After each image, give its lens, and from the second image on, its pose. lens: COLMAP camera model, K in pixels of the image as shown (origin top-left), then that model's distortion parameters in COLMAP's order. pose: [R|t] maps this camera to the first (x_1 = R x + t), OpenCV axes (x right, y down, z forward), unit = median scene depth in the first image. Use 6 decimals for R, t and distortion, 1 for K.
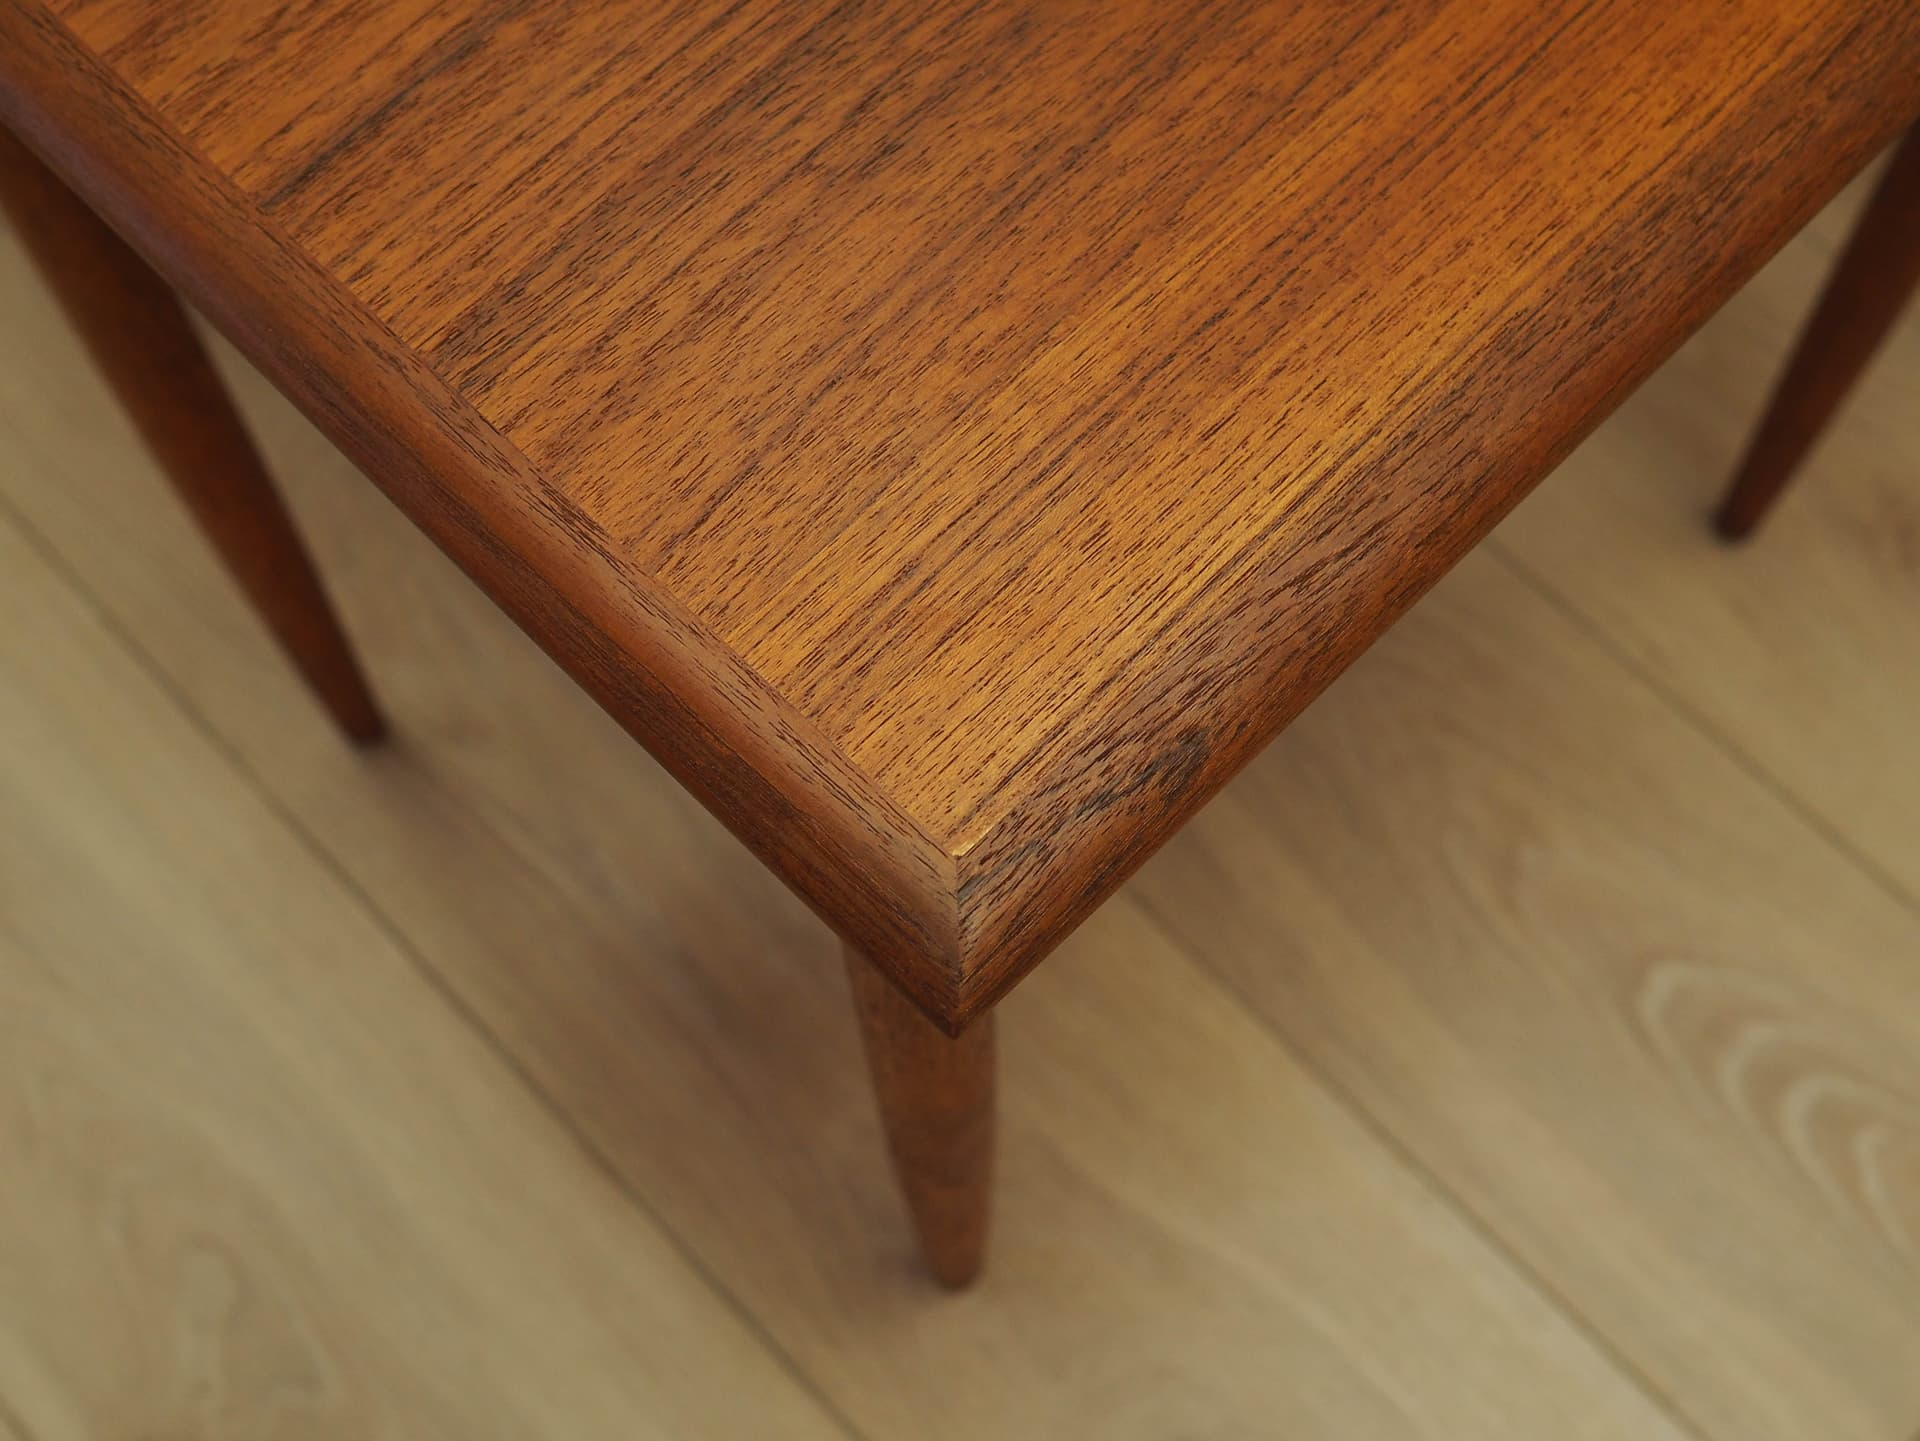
lens RADIAL K [[2345.1, 0, 996.1], [0, 2345.1, 877.5], [0, 0, 1]] dist [-0.024693, -0.018747]
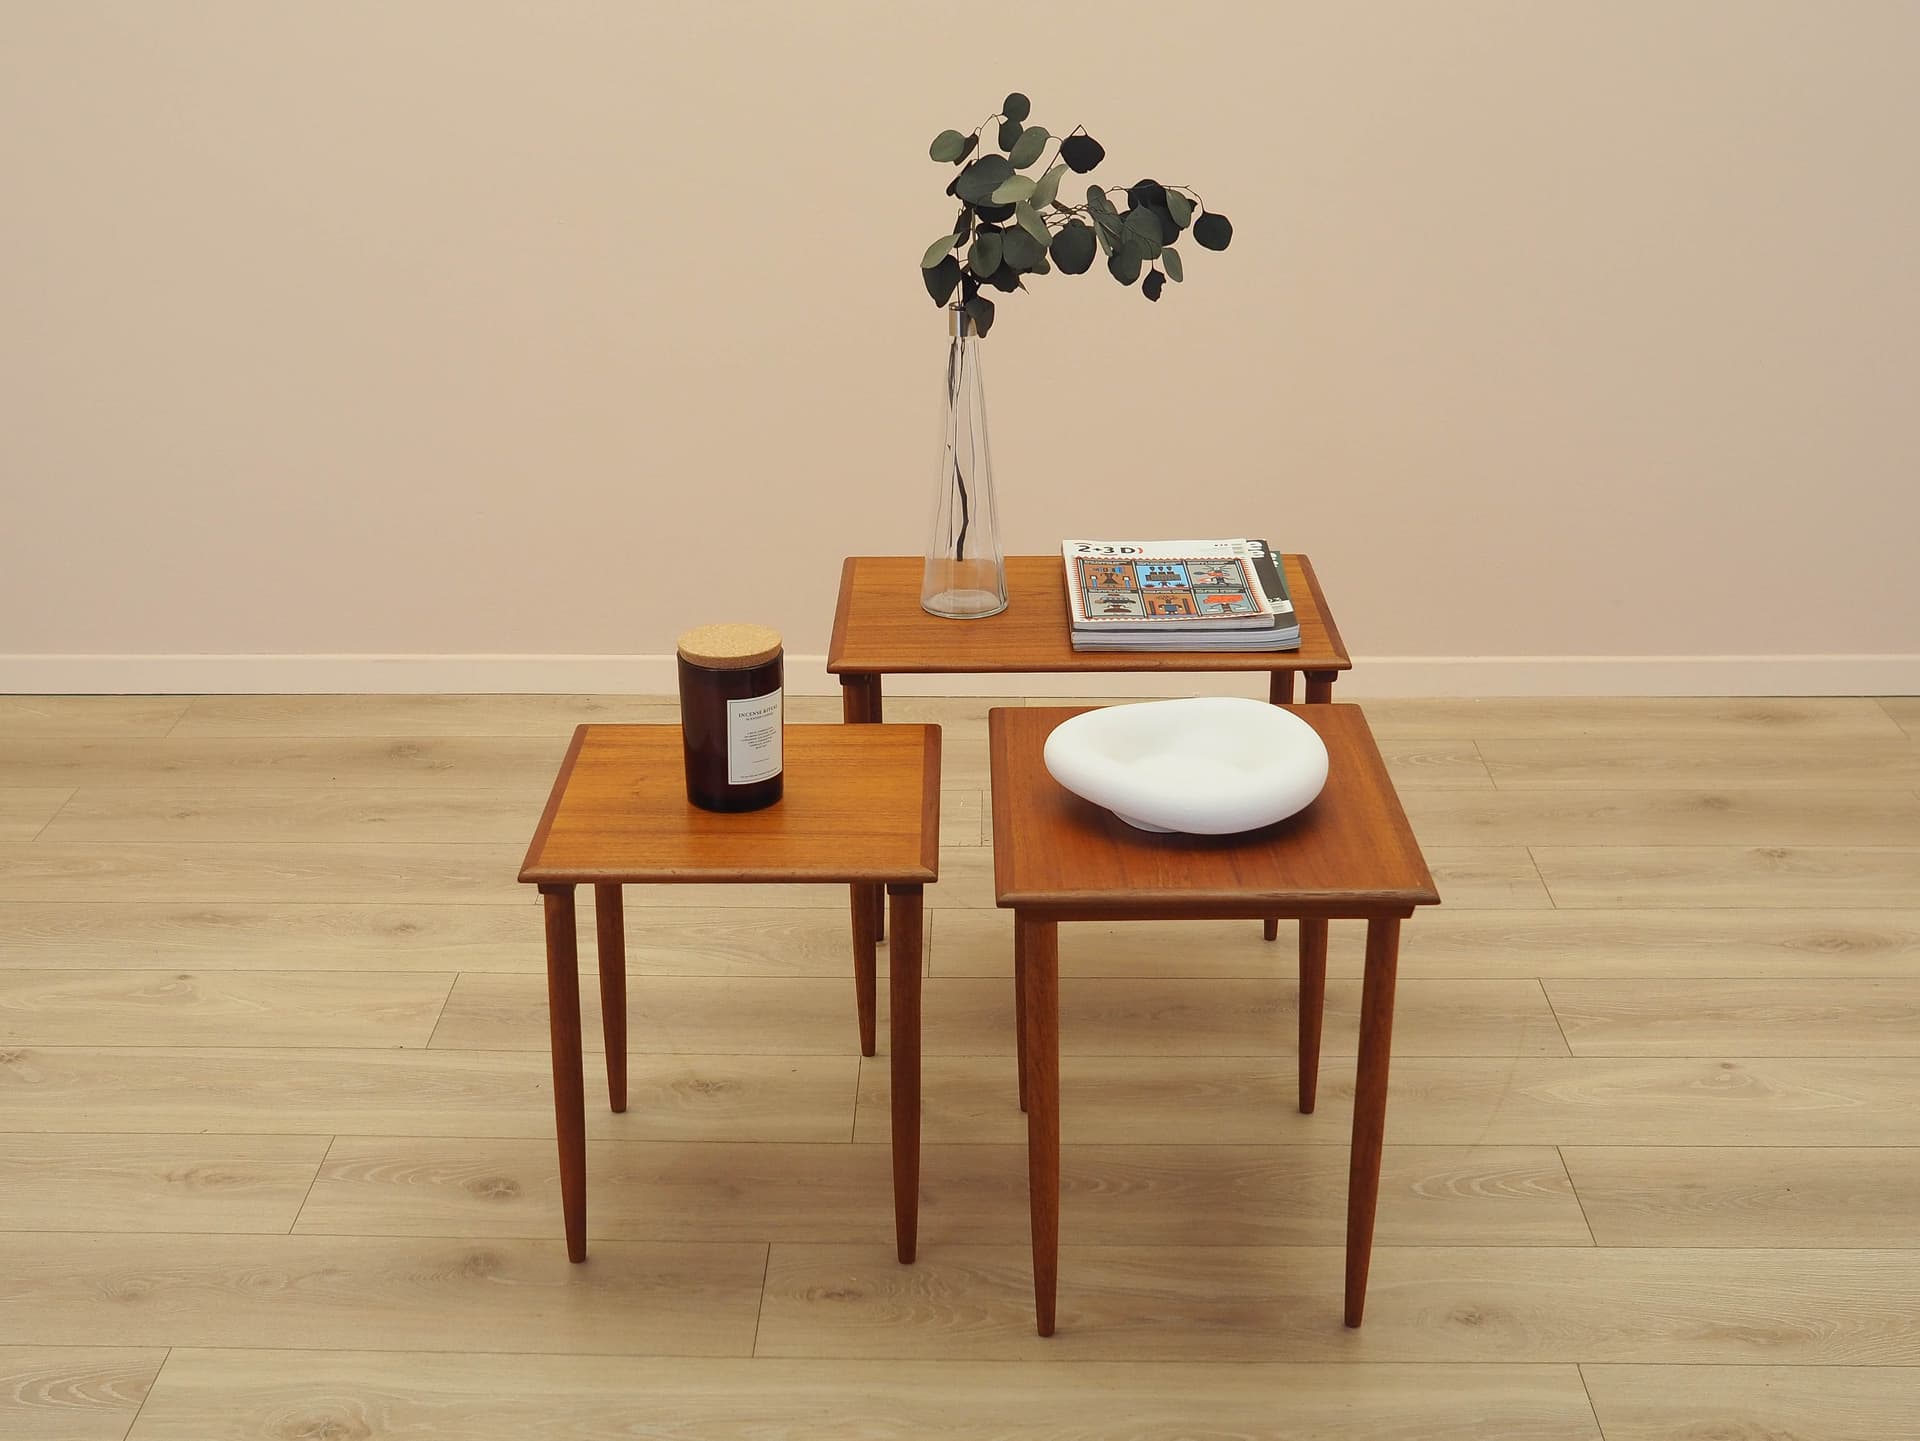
lens RADIAL K [[2538.2, 0, 960.0], [0, 2538.2, 720.5], [0, 0, 1]] dist [-0.005472, -0.020676]
pose [[0.706654, -0.257099, 0.659197, -4.594492], [0.664240, 0.562028, -0.492859, 1.998511], [-0.243774, 0.786145, 0.567935, -2.539363]]
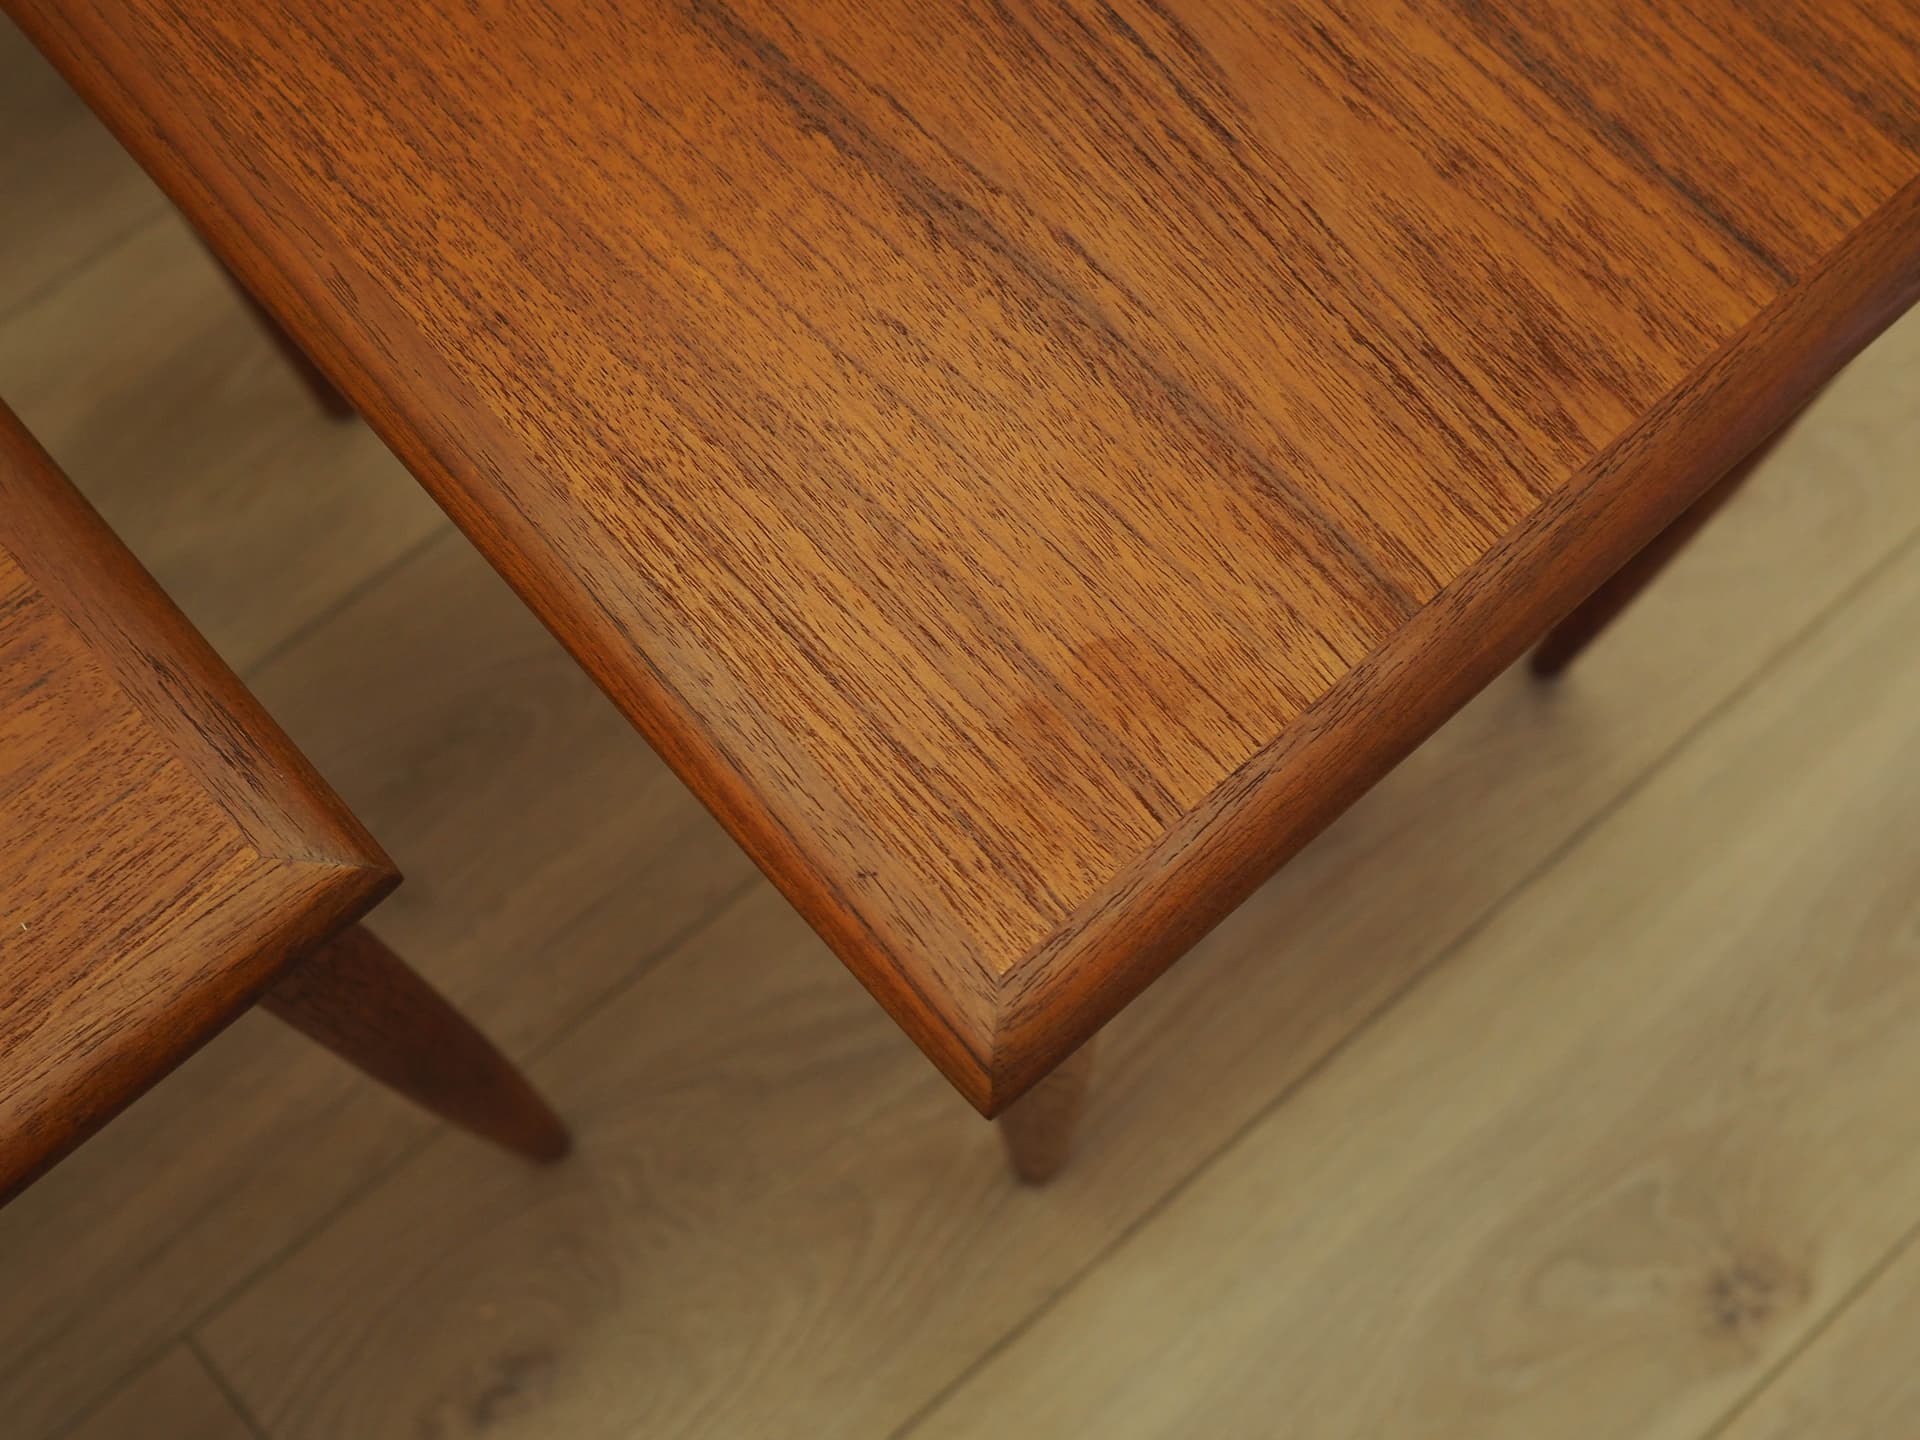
lens RADIAL K [[2160.4, 0, 1066.6], [0, 2160.4, 807.1], [0, 0, 1]] dist [-0.046967, -0.000806]
pose [[0.049245, -0.957539, 0.284068, -0.878151], [0.918256, 0.155291, 0.364269, -0.959725], [-0.392914, 0.242909, 0.886912, 0.244994]]
